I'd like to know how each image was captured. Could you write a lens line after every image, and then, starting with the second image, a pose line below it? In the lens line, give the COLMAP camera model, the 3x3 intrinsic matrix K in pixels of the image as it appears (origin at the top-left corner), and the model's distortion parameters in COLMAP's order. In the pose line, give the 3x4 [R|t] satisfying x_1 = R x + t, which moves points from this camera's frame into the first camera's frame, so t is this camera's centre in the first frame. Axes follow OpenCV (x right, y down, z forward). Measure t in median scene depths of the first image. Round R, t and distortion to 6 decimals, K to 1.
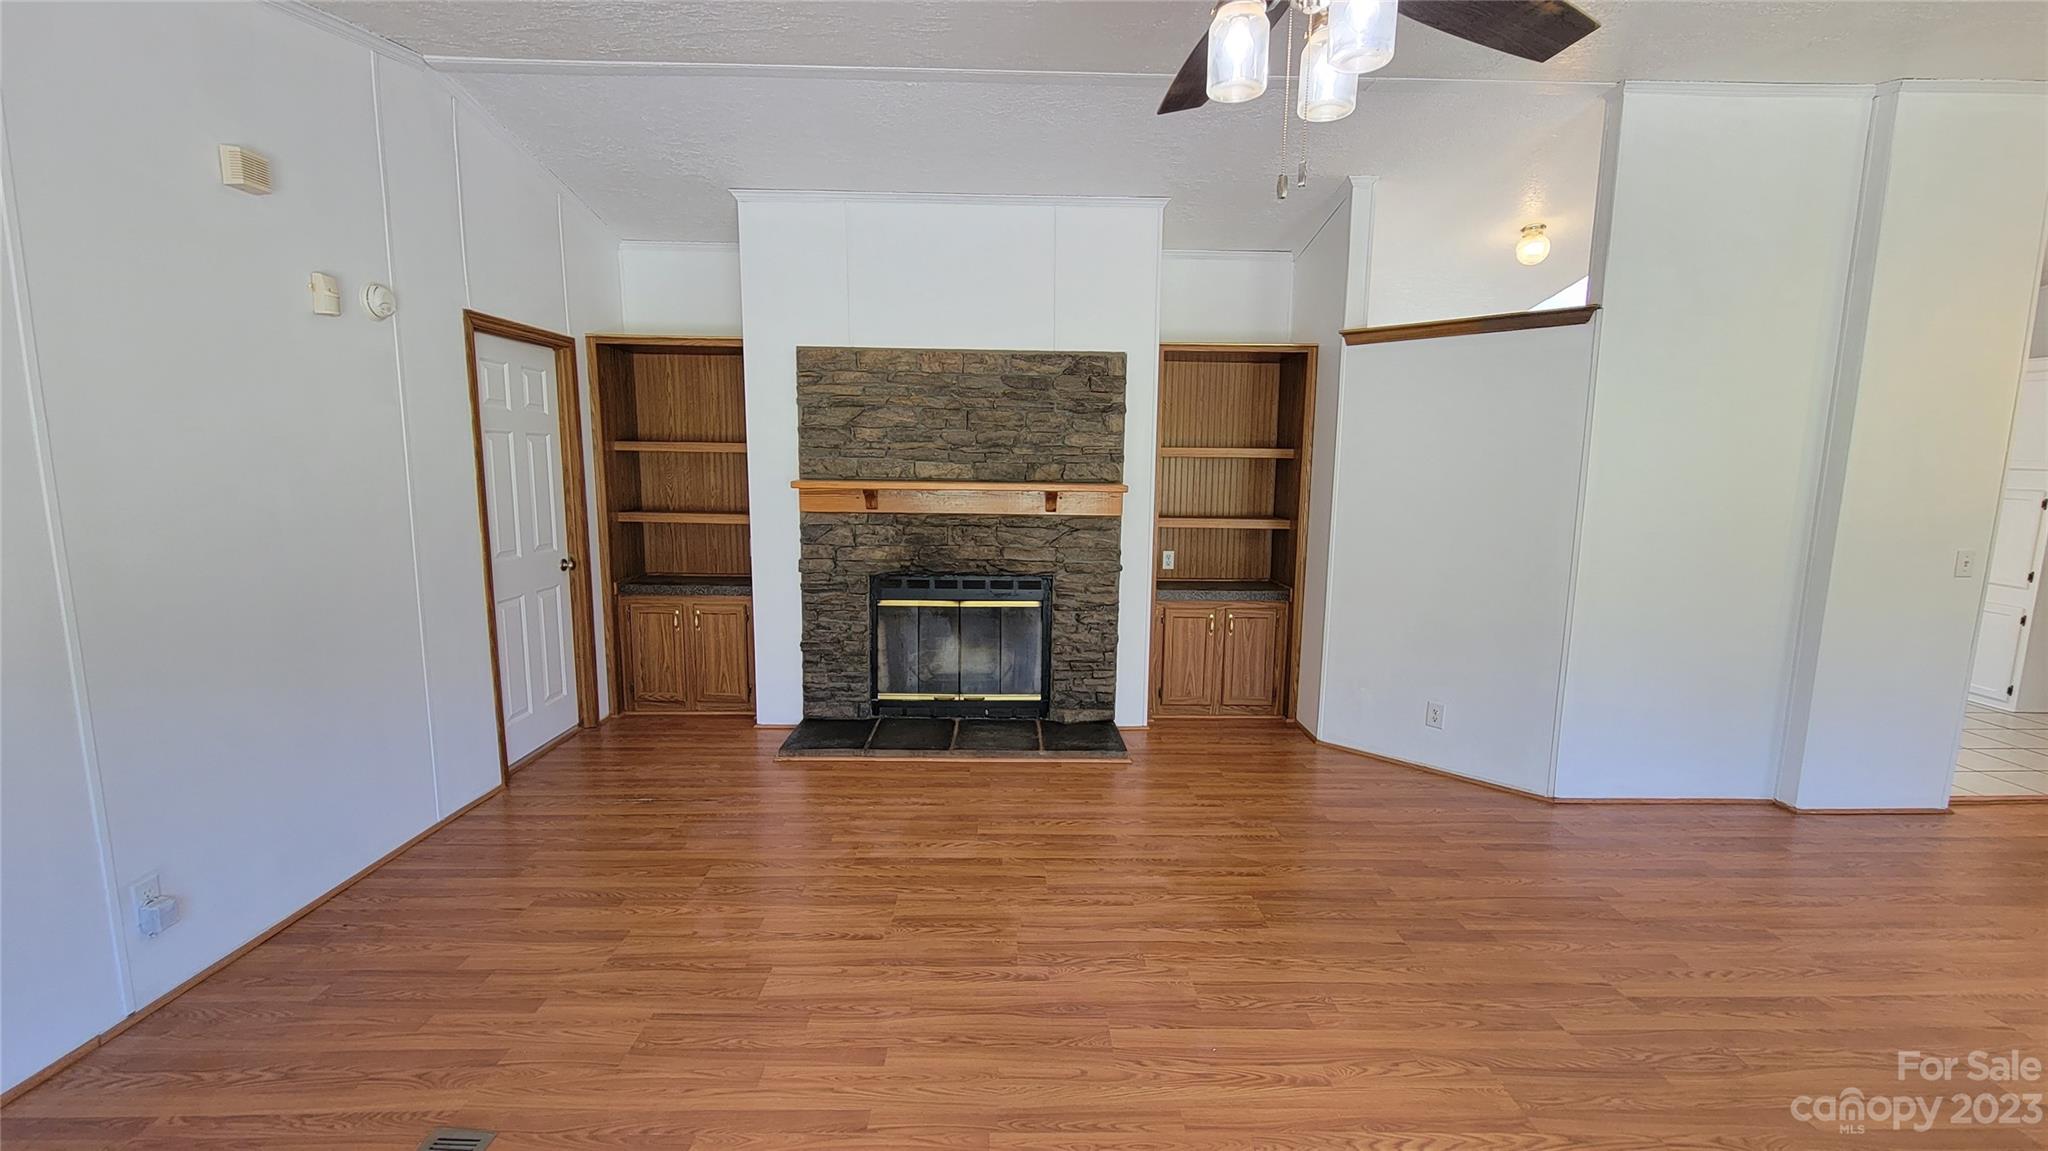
lens RADIAL K [[838.5, 0, 1029.2], [0, 838.5, 573.6], [0, 0, 1]] dist [0.001513, -0.001976]
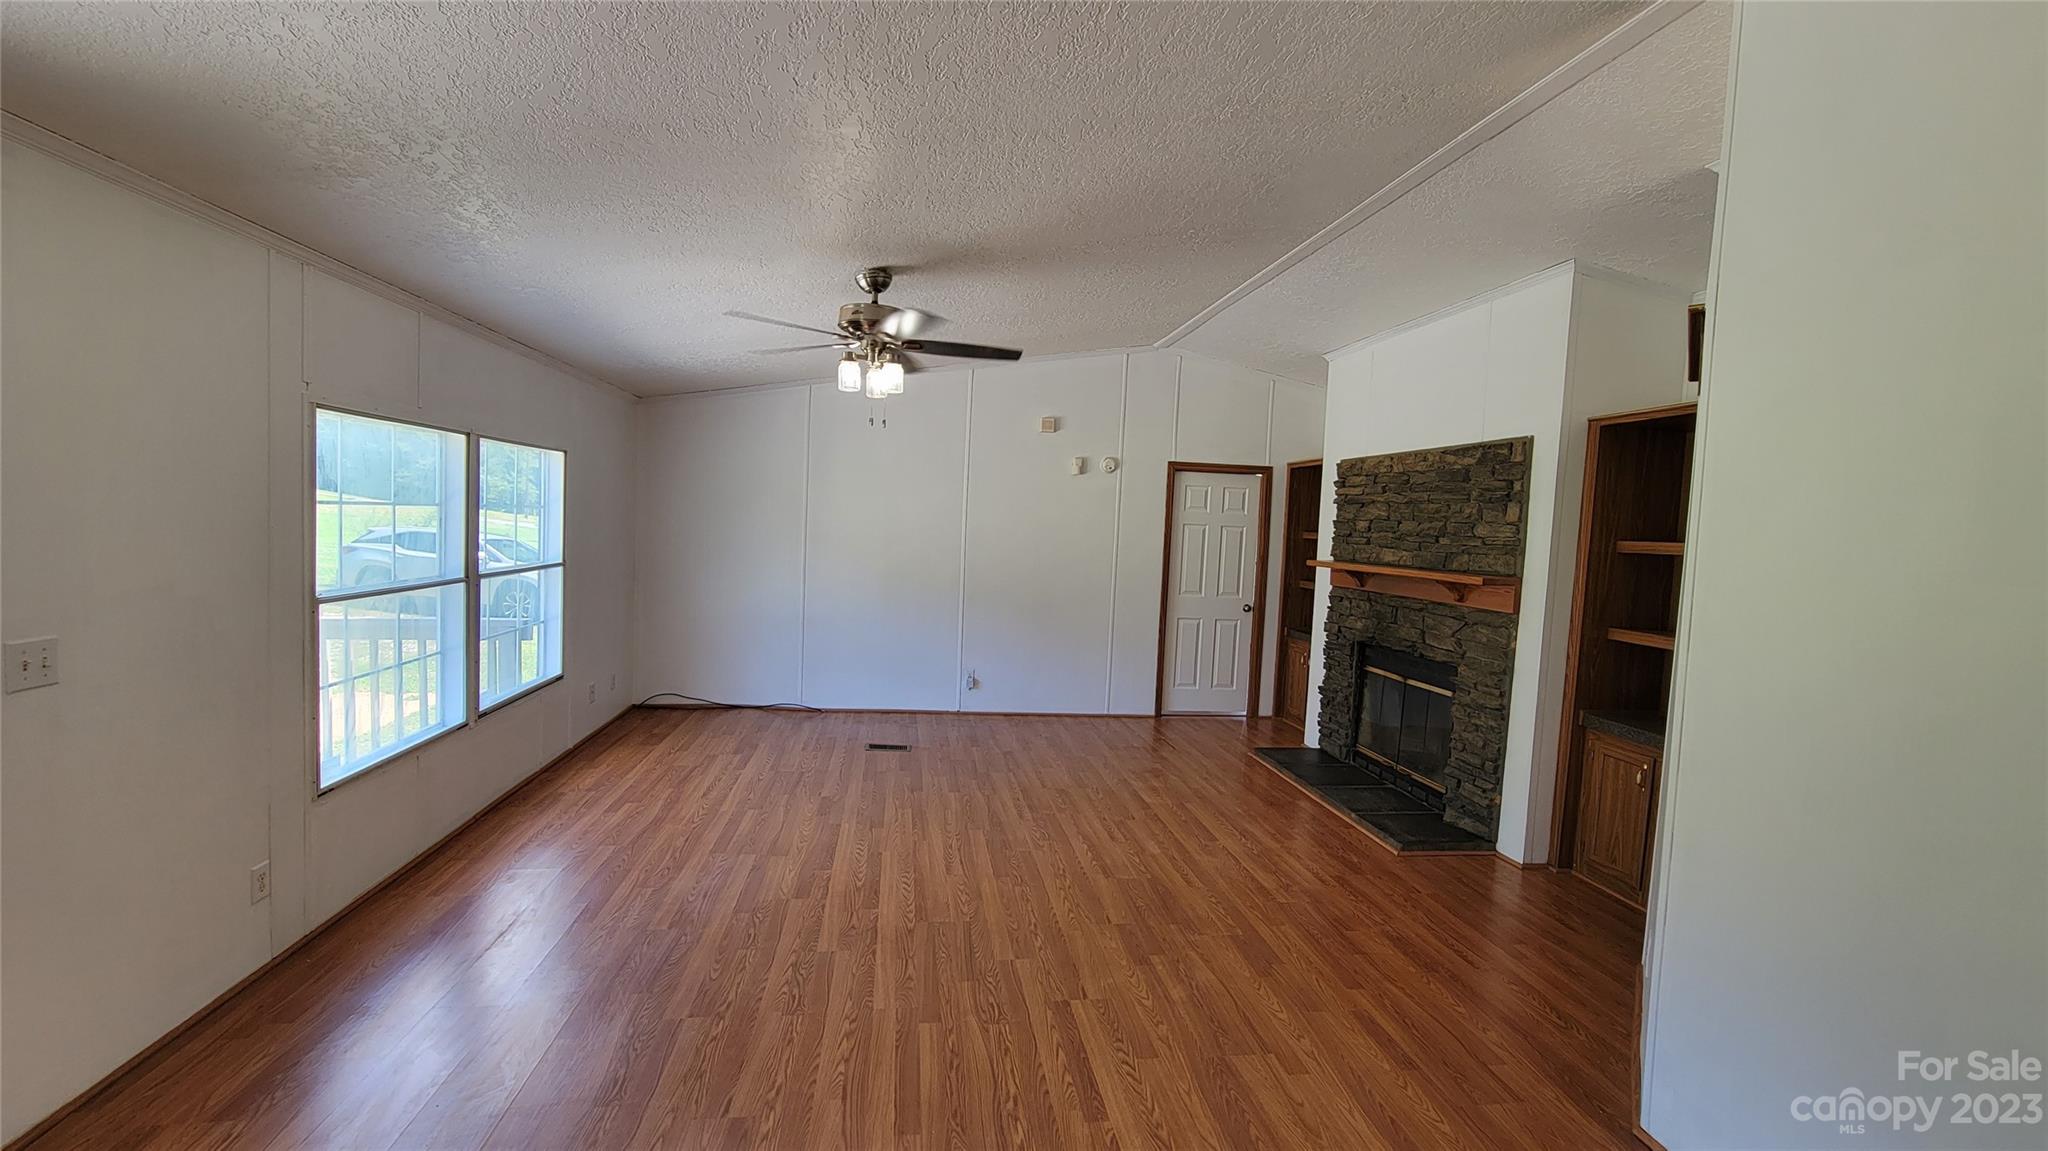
lens RADIAL K [[838.5, 0, 1020.1], [0, 838.5, 572.3], [0, 0, 1]] dist [0.001513, -0.001976]
pose [[0.118708, 0.049643, -0.991687, 0.961441], [-0.174741, 0.984206, 0.028351, -0.046814], [0.977432, 0.169923, 0.125508, 0.369999]]
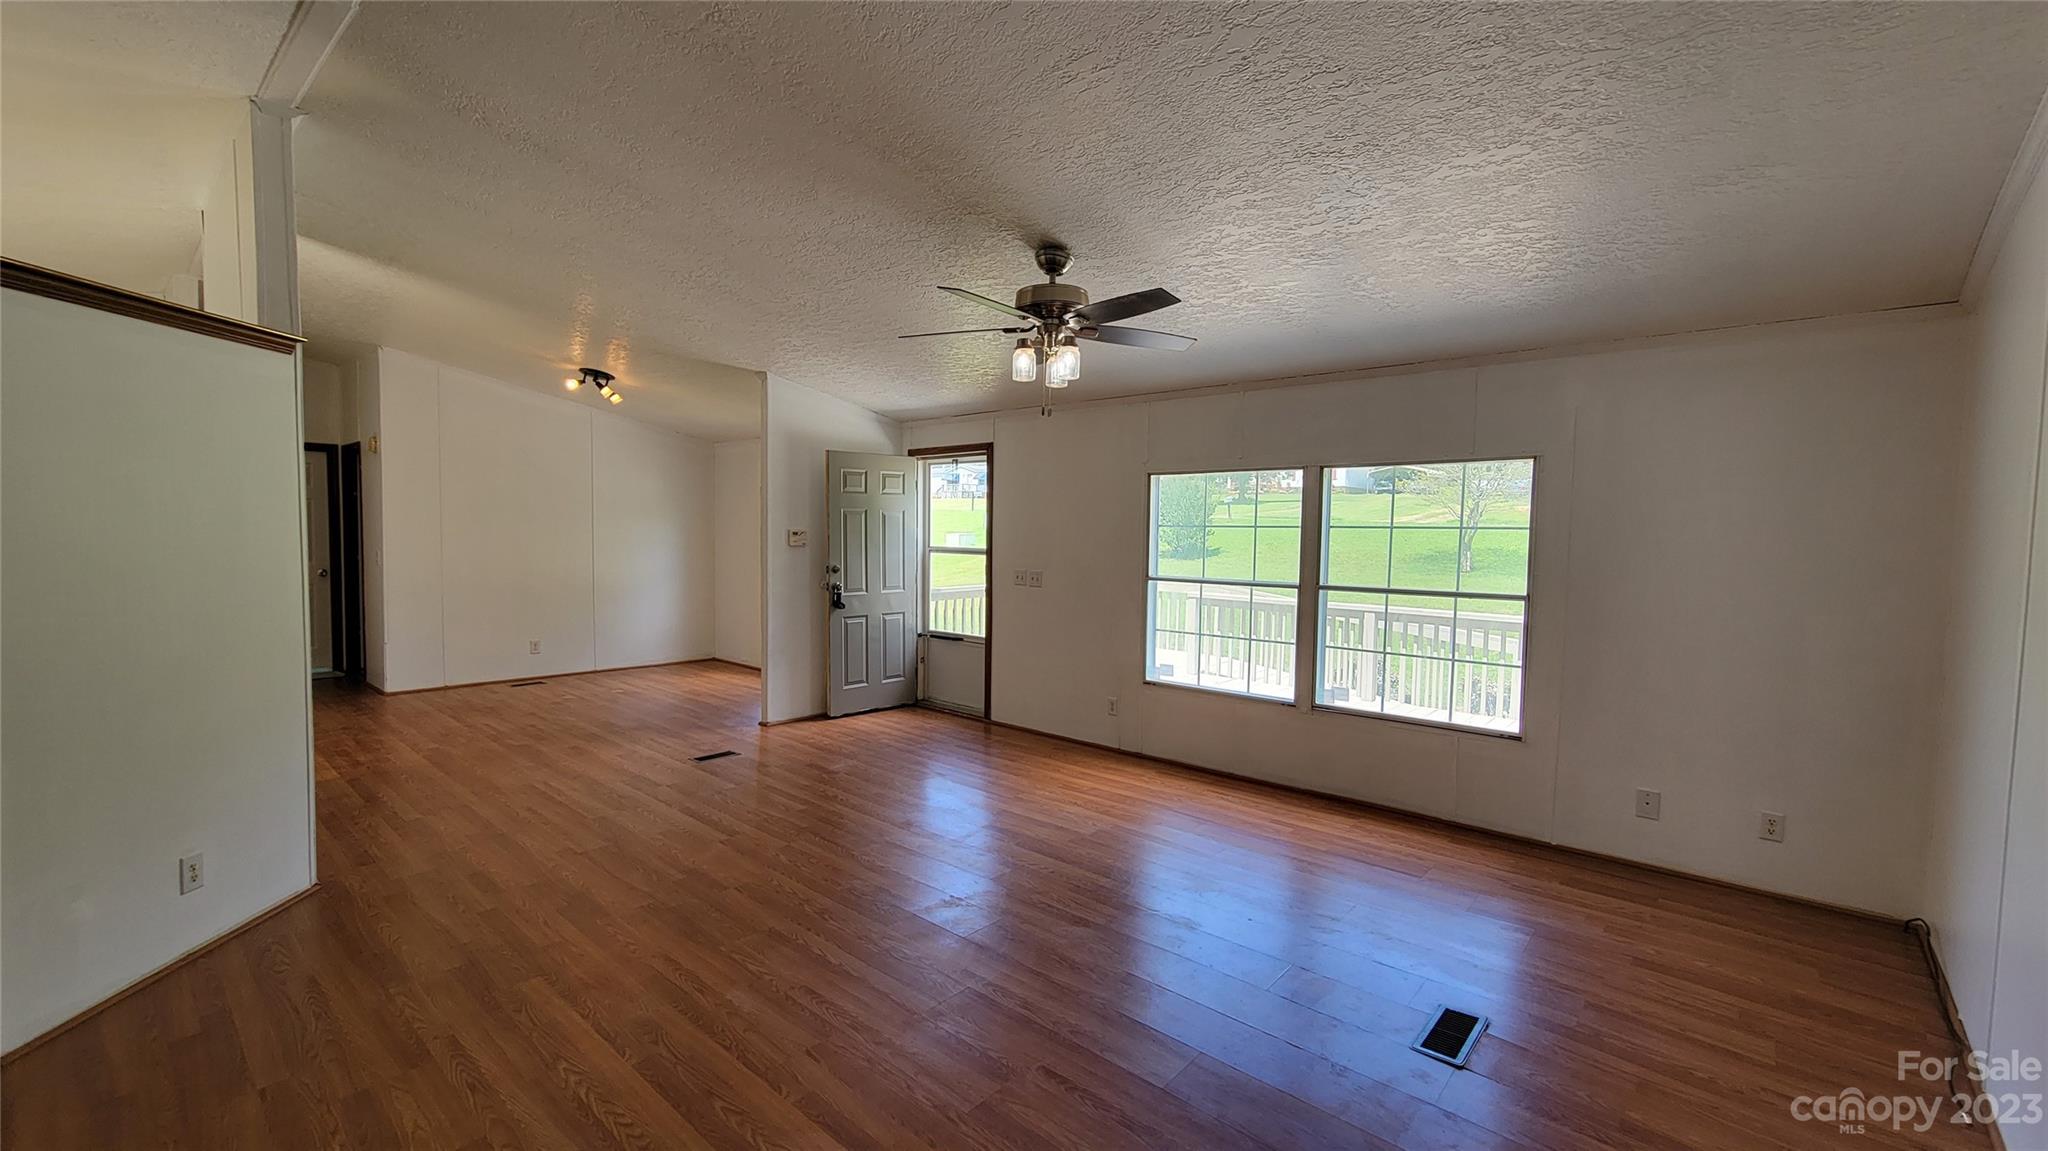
lens RADIAL K [[838.5, 0, 1021.8], [0, 838.5, 583.4], [0, 0, 1]] dist [0.001513, -0.001976]
pose [[-0.731485, -0.070635, 0.678189, -0.422180], [0.067365, 0.982267, 0.174964, -0.126441], [-0.678522, 0.173670, -0.713755, 0.907712]]
